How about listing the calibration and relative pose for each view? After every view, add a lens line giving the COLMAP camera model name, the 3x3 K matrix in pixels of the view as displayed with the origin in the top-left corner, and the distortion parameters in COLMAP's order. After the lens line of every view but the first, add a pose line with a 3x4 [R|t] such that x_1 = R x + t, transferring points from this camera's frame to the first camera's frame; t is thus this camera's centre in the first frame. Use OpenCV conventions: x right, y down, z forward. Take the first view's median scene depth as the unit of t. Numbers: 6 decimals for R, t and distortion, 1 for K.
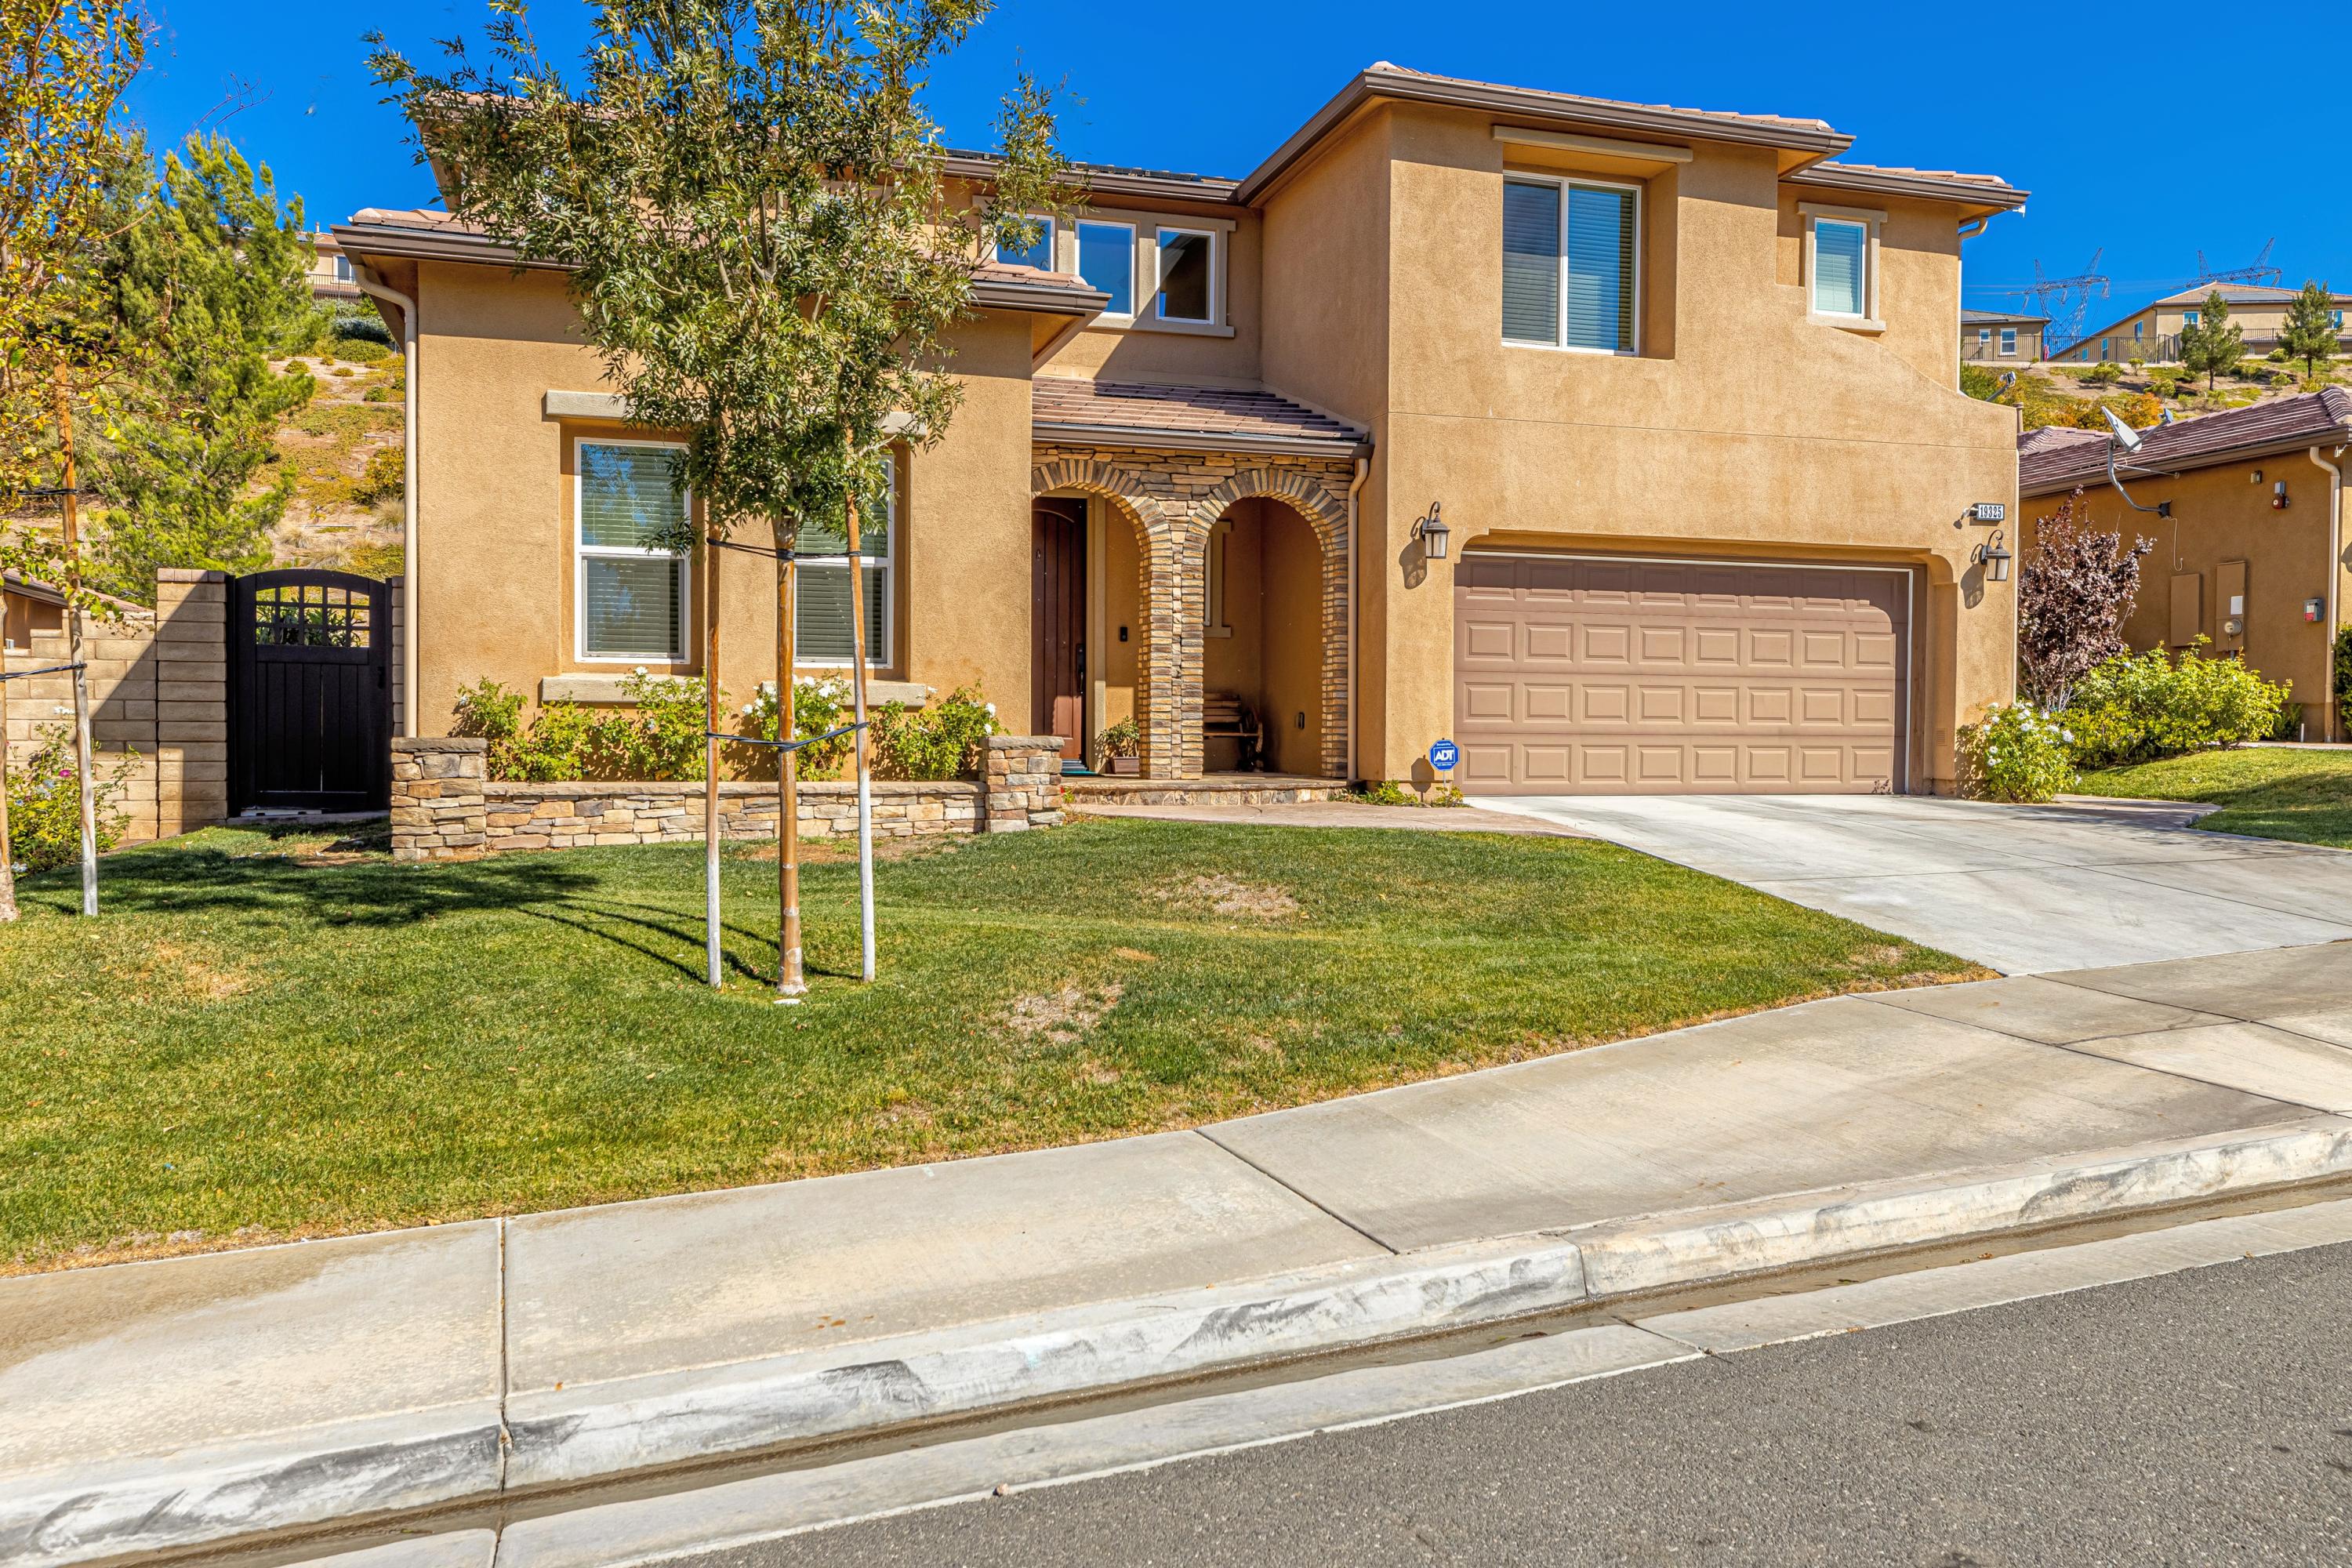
lens RADIAL K [[1758.6, 0, 1176.0], [0, 1758.6, 784.0], [0, 0, 1]] dist [0.058826, 0.000148]
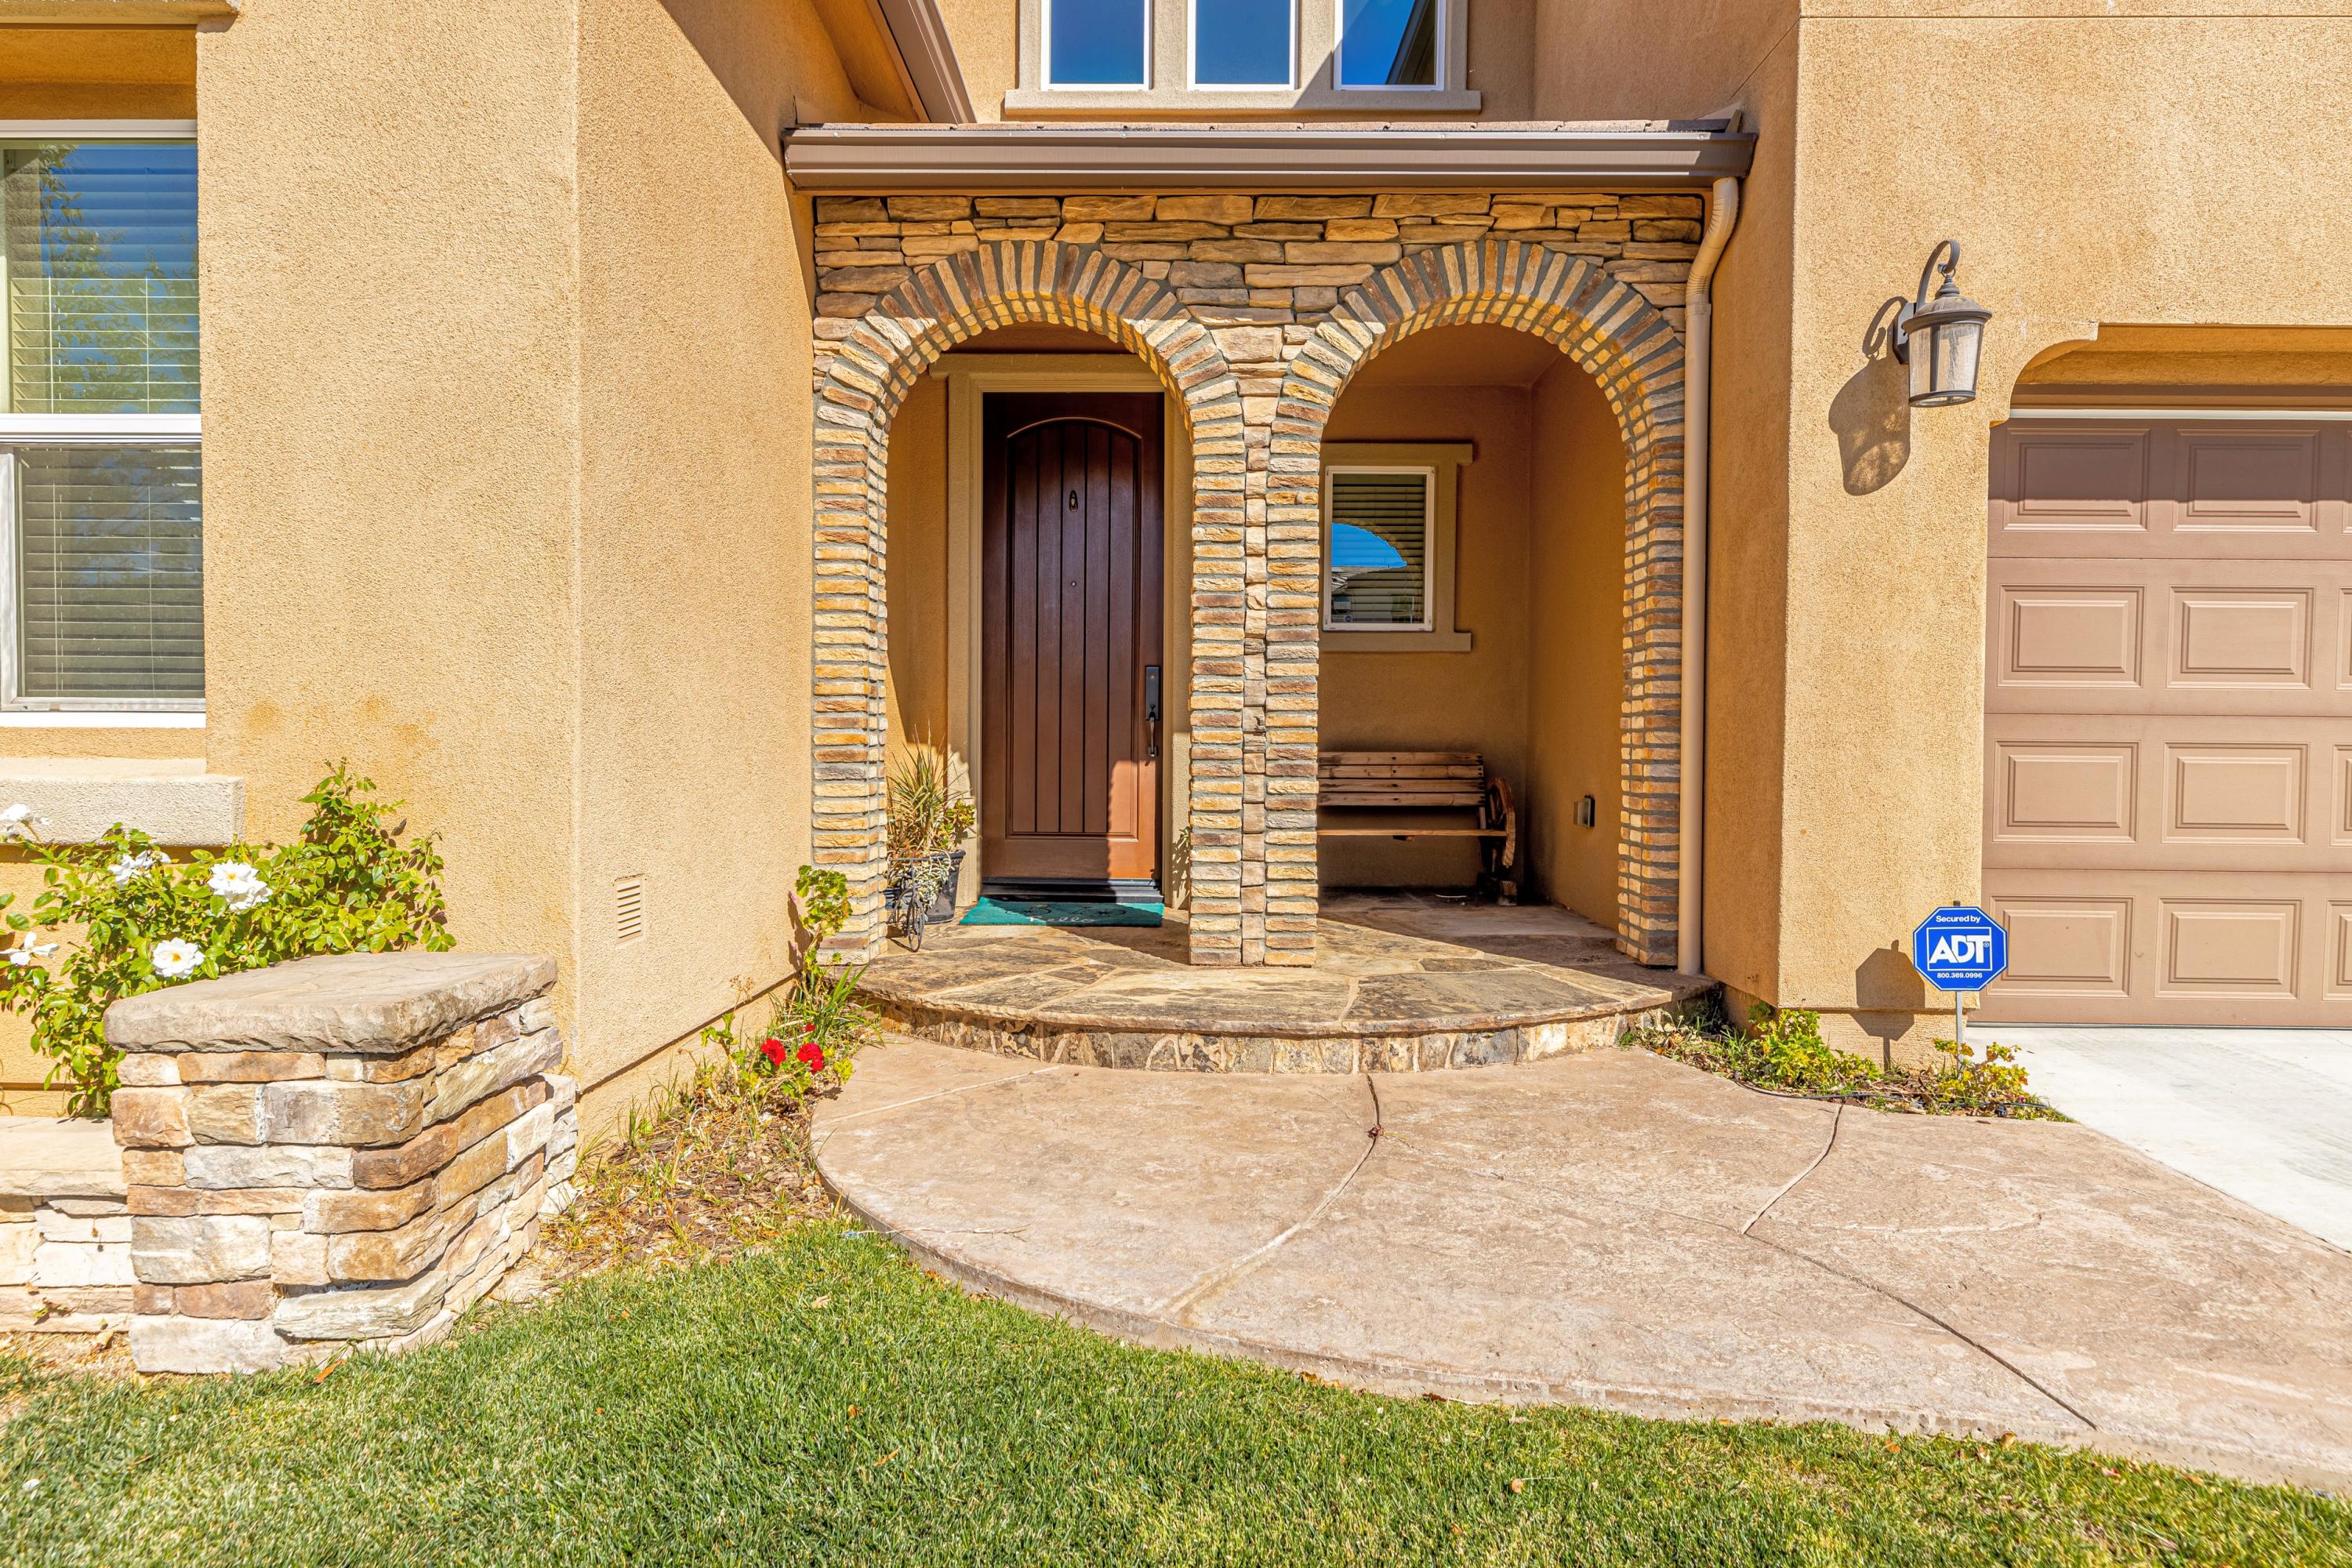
lens RADIAL K [[1245.3, 0, 1176.0], [0, 1245.3, 784.0], [0, 0, 1]] dist [0.000653, -0.000342]
pose [[0.949444, 0.011645, -0.313720, 0.079008], [-0.011028, 0.999932, 0.003741, -0.048964], [0.313742, -0.000092, 0.949508, 0.702105]]
